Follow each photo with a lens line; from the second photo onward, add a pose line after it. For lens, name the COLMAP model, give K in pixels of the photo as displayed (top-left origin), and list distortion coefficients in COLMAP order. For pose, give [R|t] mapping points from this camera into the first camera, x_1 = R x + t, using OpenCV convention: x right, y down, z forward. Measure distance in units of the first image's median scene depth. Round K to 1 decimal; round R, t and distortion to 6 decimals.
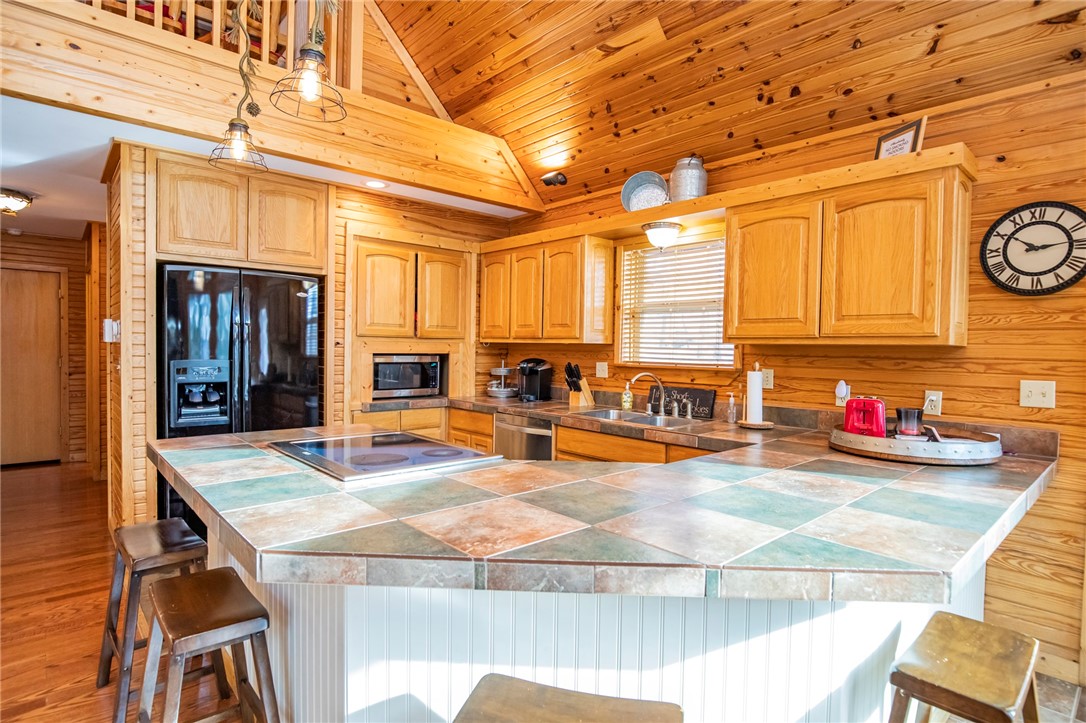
lens RADIAL K [[561.3, 0, 543.0], [0, 561.3, 361.5], [0, 0, 1]] dist [-0.002316, -0.000724]
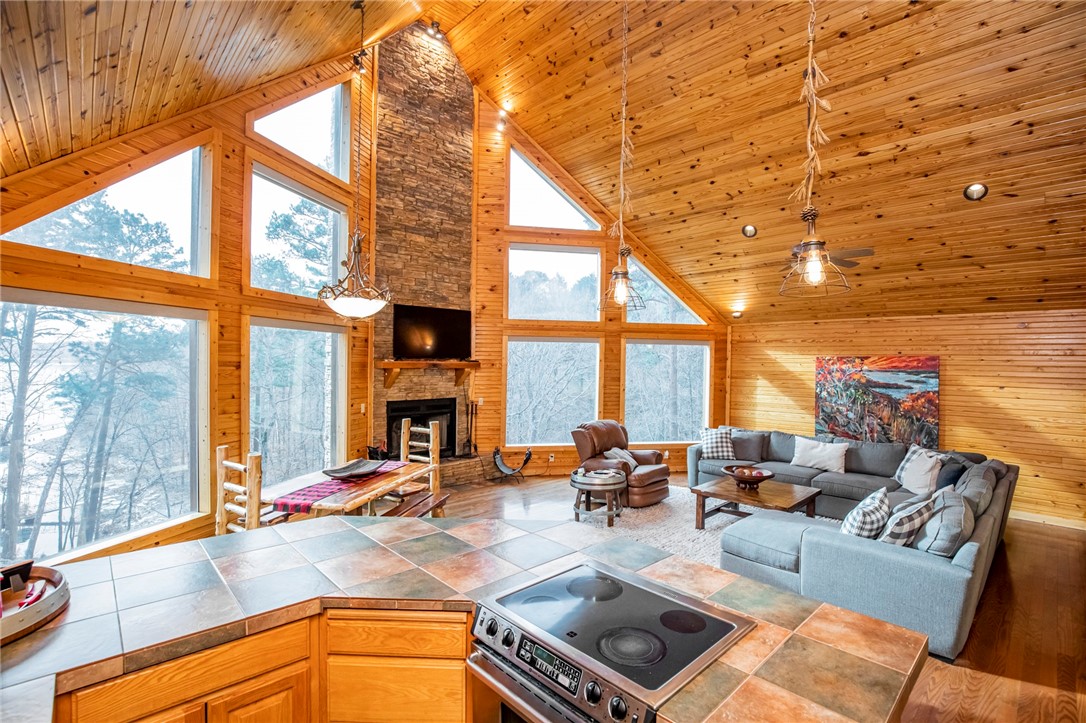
lens RADIAL K [[501.2, 0, 550.6], [0, 501.2, 361.4], [0, 0, 1]] dist [-0.034716, 0.006352]
pose [[-0.999058, -0.033182, -0.027960, -0.178674], [-0.033958, 0.999038, 0.027743, -0.309401], [0.027012, 0.028667, -0.999224, 2.093178]]
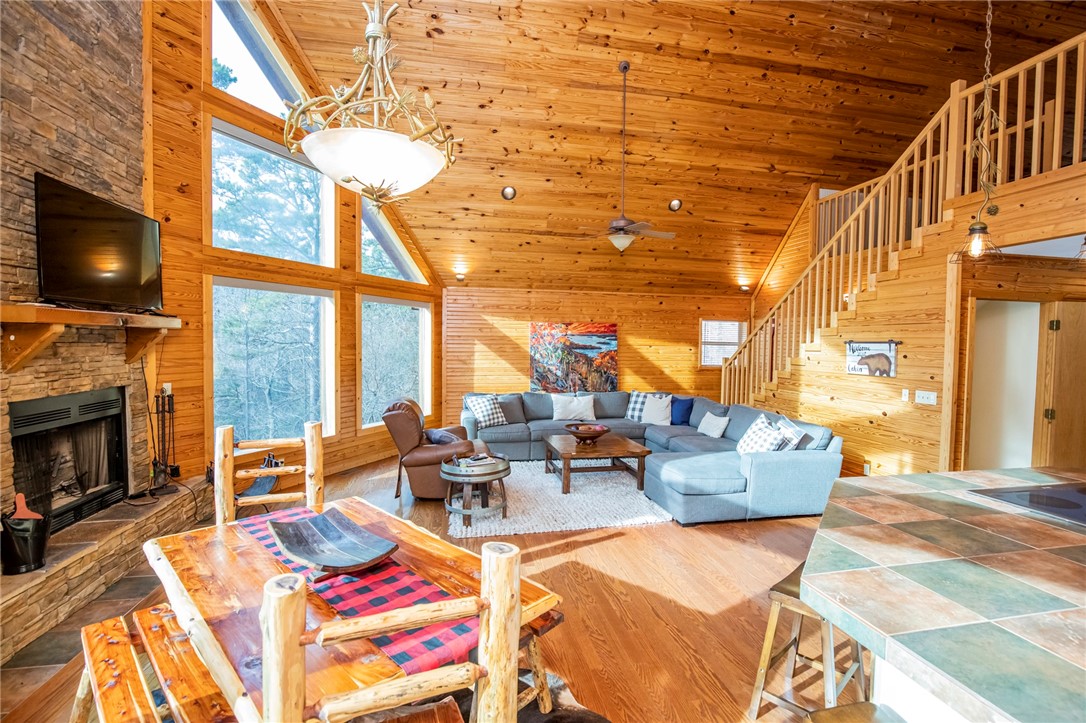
lens RADIAL K [[506.4, 0, 550.4], [0, 506.4, 362.7], [0, 0, 1]] dist [-0.036762, 0.006179]
pose [[-0.512406, 0.009227, -0.858693, 1.317152], [-0.046690, 0.998164, 0.038587, -0.136199], [0.857473, 0.059865, -0.511035, 0.630281]]
